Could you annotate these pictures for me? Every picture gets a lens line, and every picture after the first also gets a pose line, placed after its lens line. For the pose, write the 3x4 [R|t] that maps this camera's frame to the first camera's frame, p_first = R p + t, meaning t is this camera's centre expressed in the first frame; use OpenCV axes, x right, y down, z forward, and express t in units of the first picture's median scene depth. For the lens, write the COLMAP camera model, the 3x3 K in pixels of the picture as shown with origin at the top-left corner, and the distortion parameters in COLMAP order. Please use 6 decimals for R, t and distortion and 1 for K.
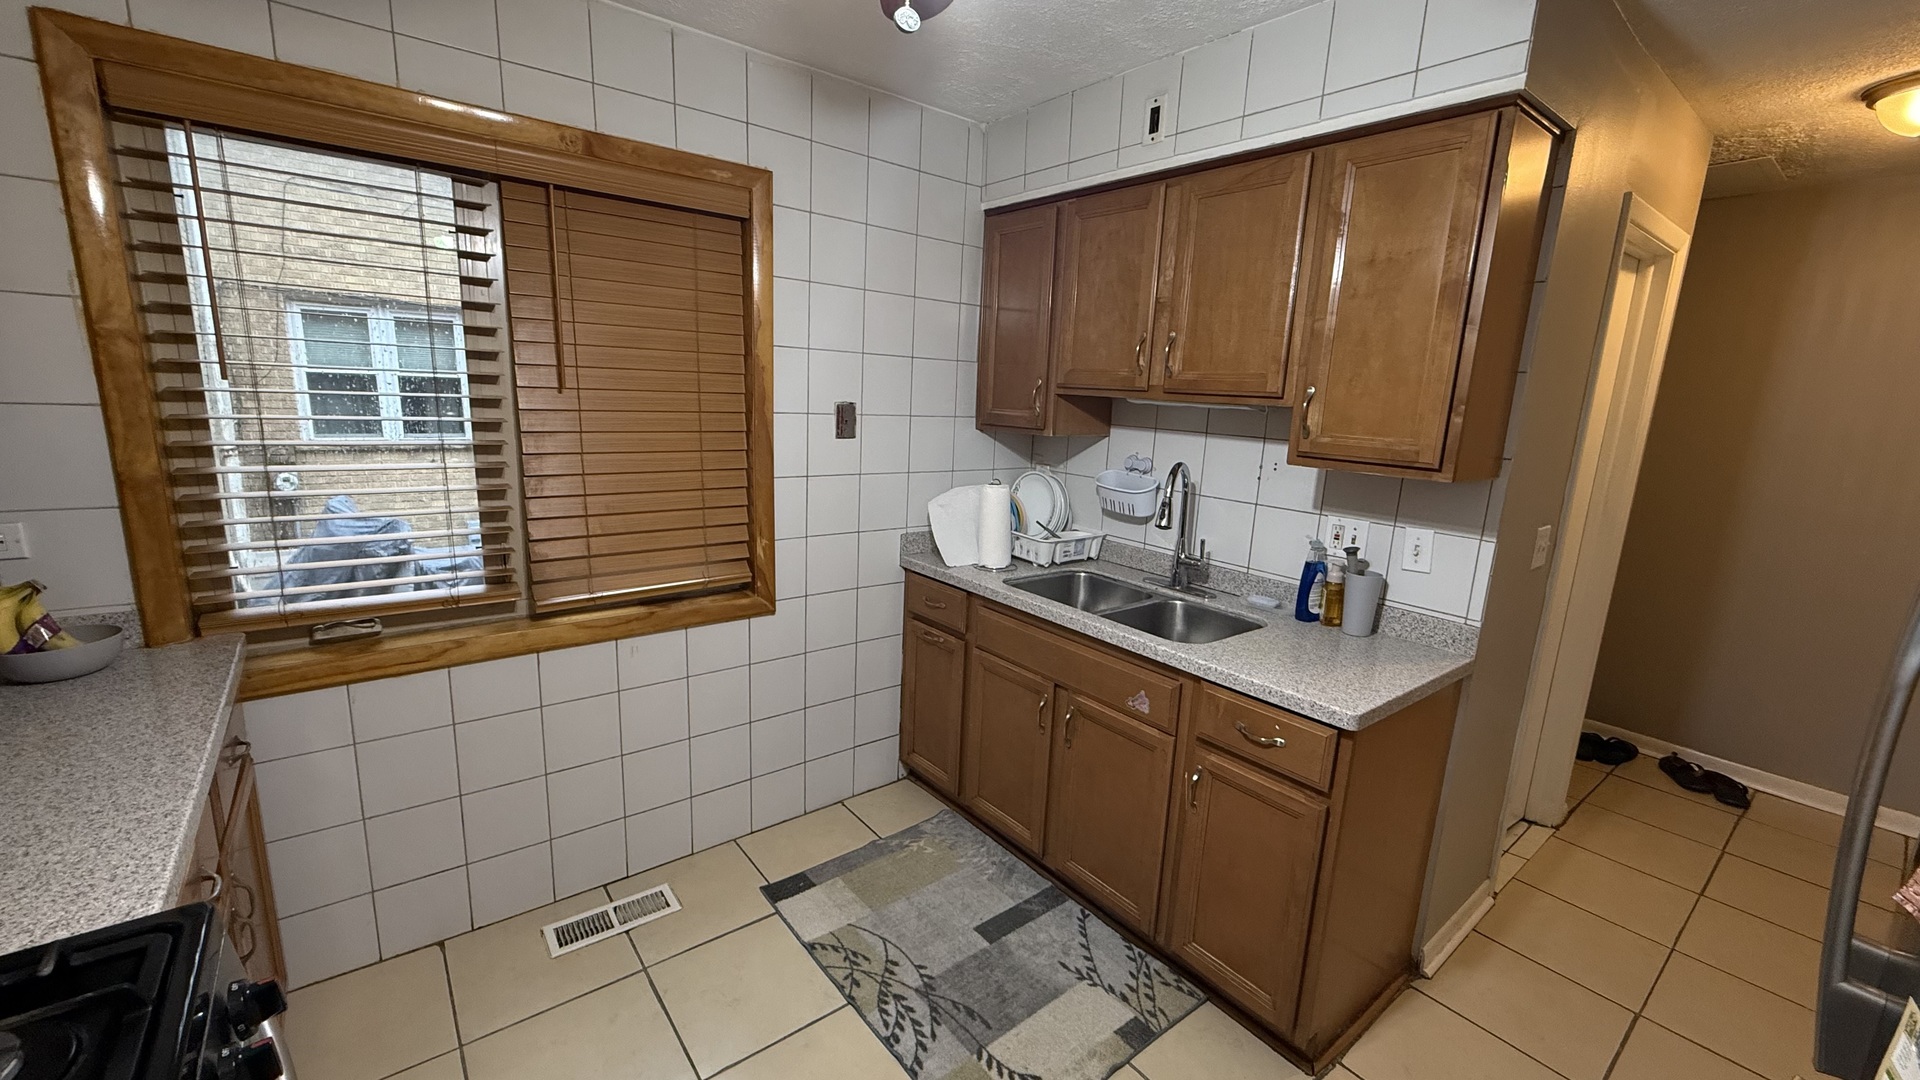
lens RADIAL K [[761.1, 0, 958.8], [0, 761.1, 543.0], [0, 0, 1]] dist [-0.001282, -0.000277]
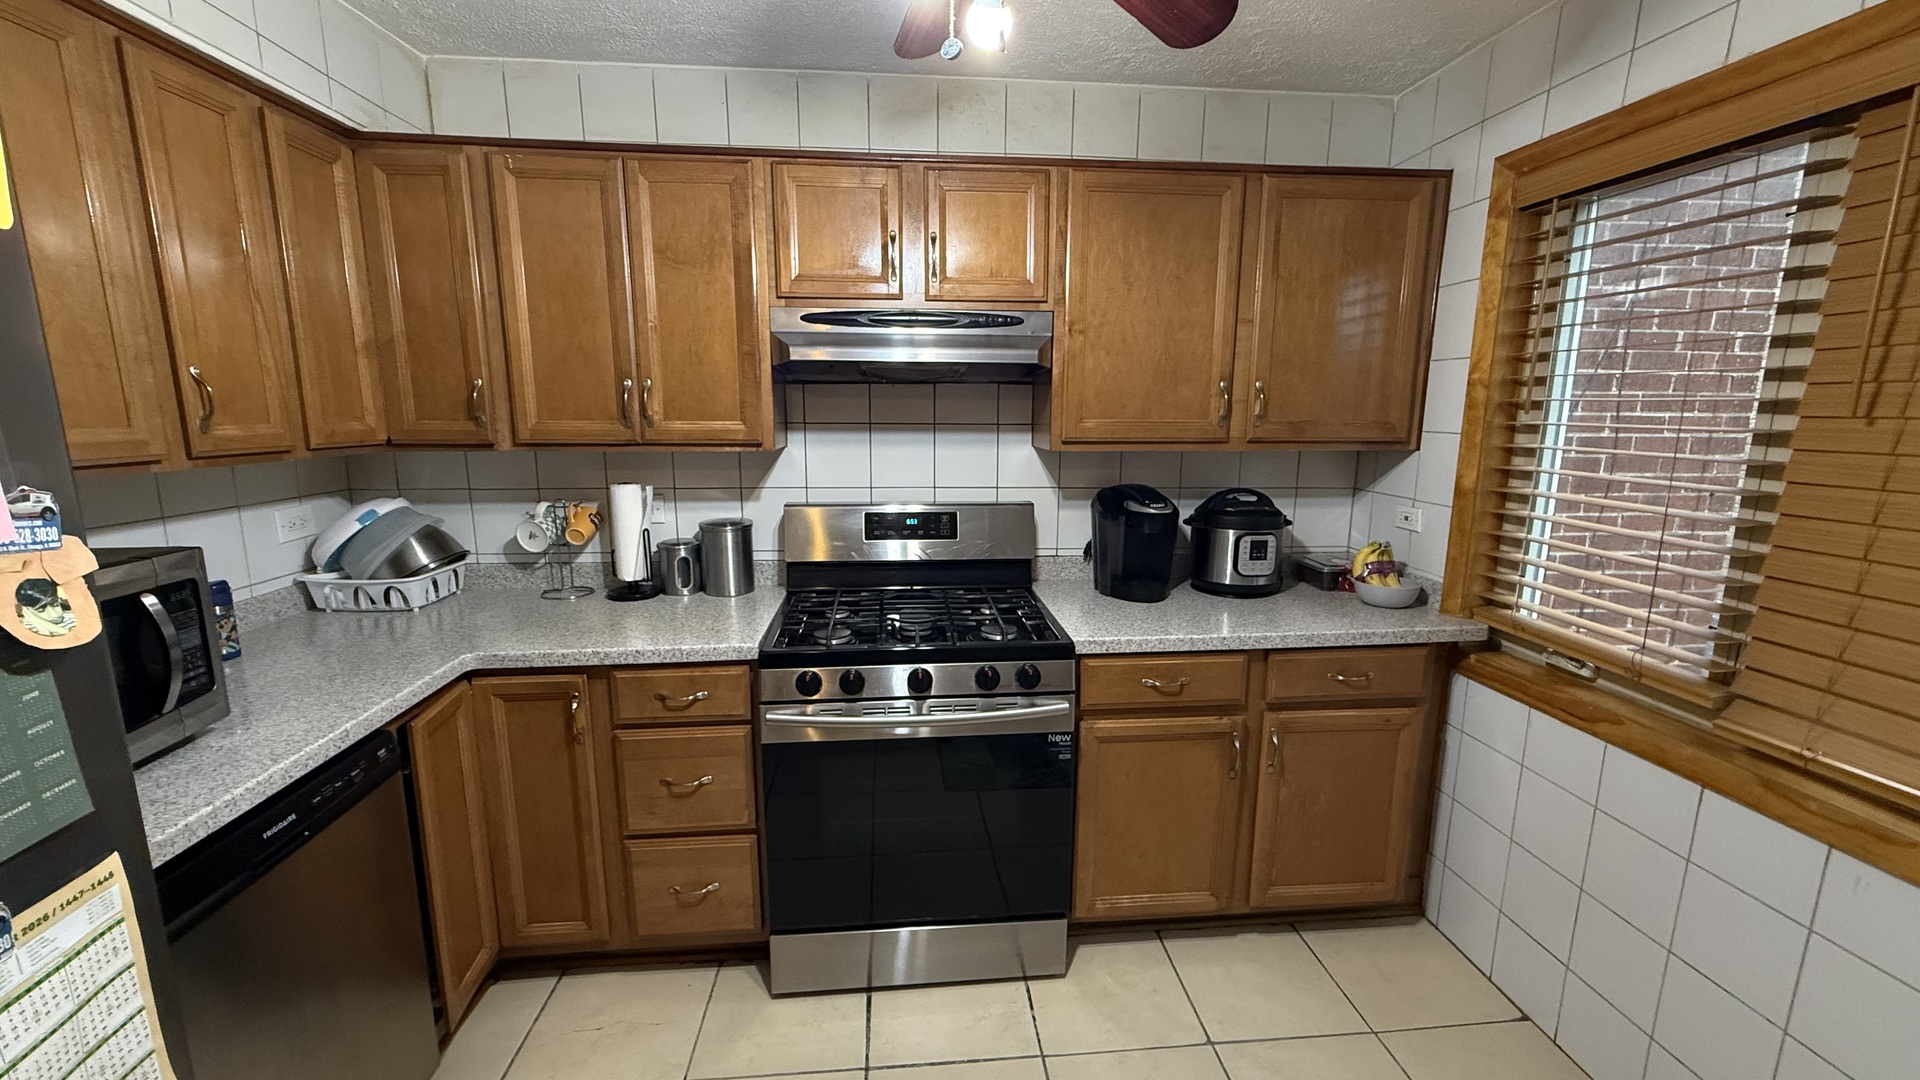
lens RADIAL K [[761.1, 0, 958.8], [0, 761.1, 543.0], [0, 0, 1]] dist [-0.001282, -0.000277]
pose [[-0.541098, 0.105906, -0.834264, 0.407522], [-0.194735, 0.949295, 0.246813, -0.115195], [0.818102, 0.296010, -0.493038, 0.736629]]
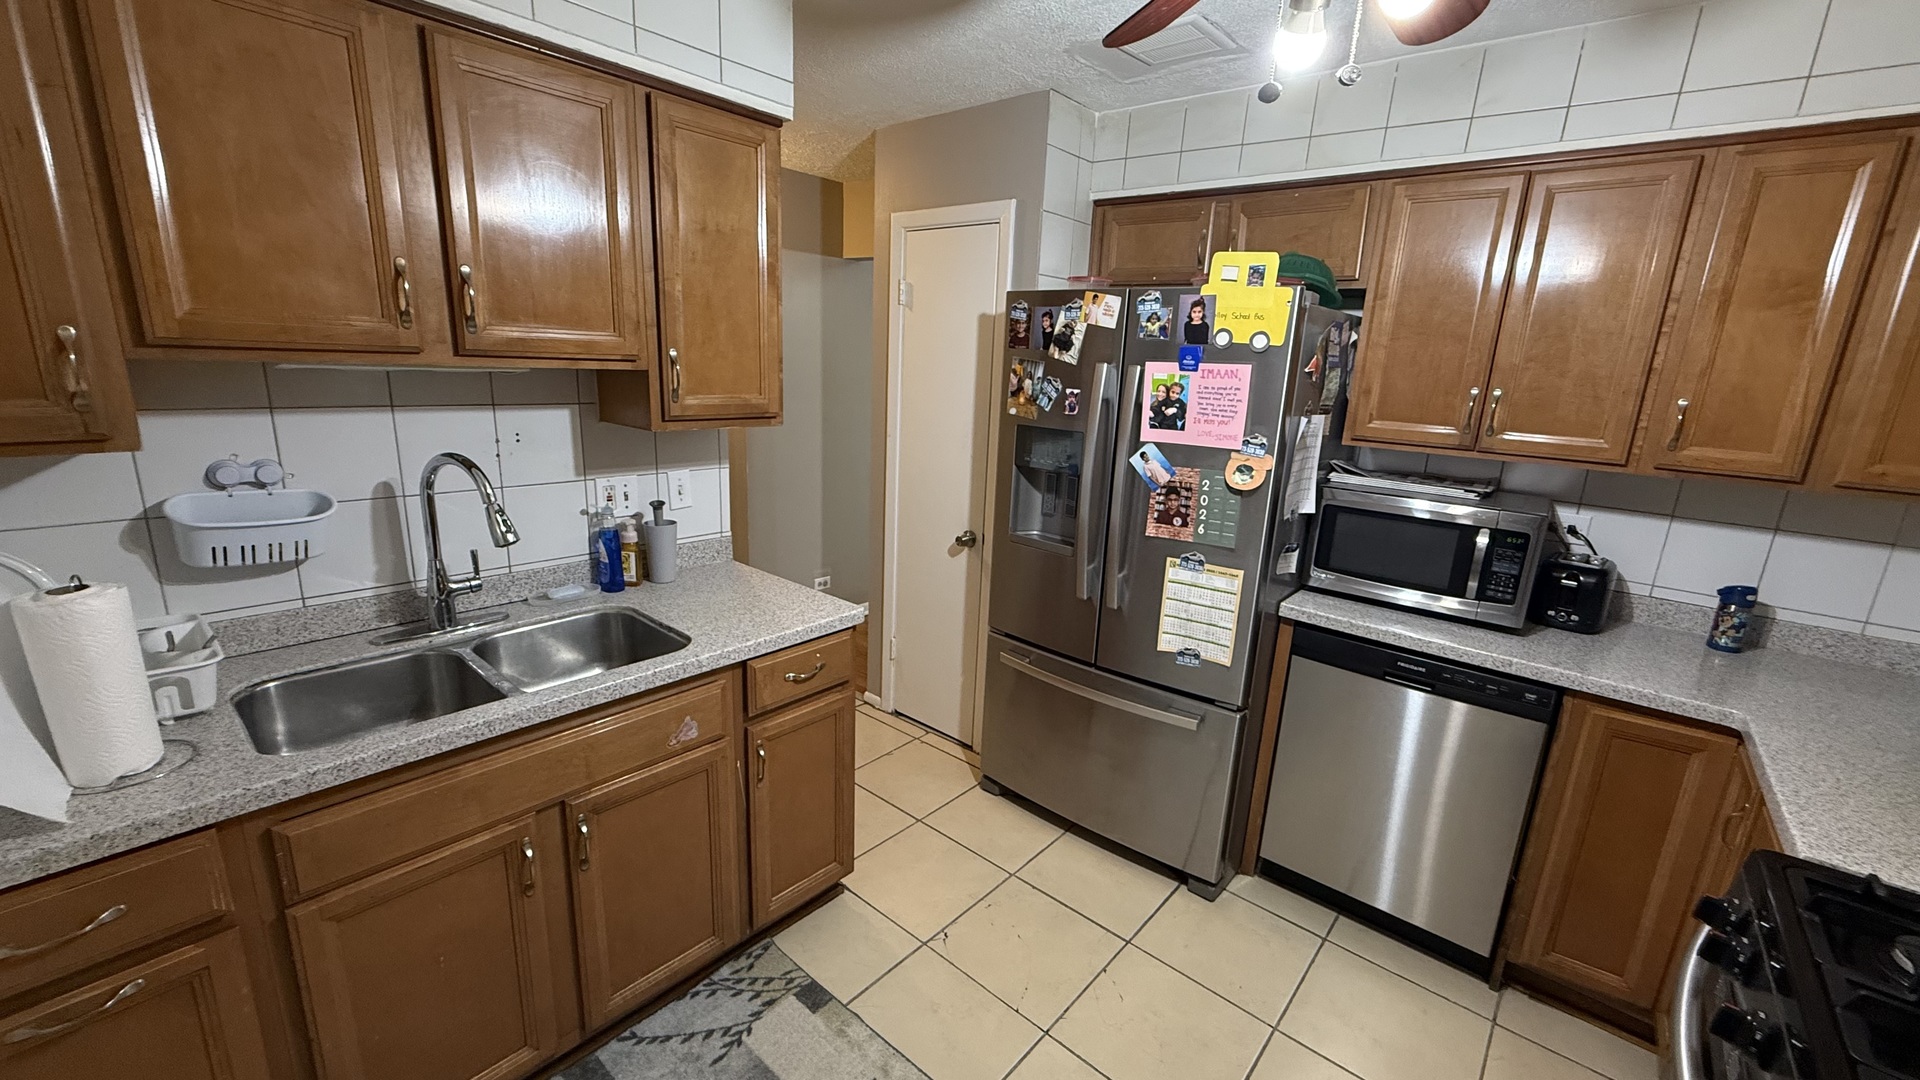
lens RADIAL K [[761.1, 0, 958.8], [0, 761.1, 543.0], [0, 0, 1]] dist [-0.001282, -0.000277]
pose [[-0.190066, -0.284177, 0.939744, -0.546300], [0.144591, 0.938652, 0.313090, -0.206138], [-0.971066, 0.195386, -0.137316, 0.758291]]
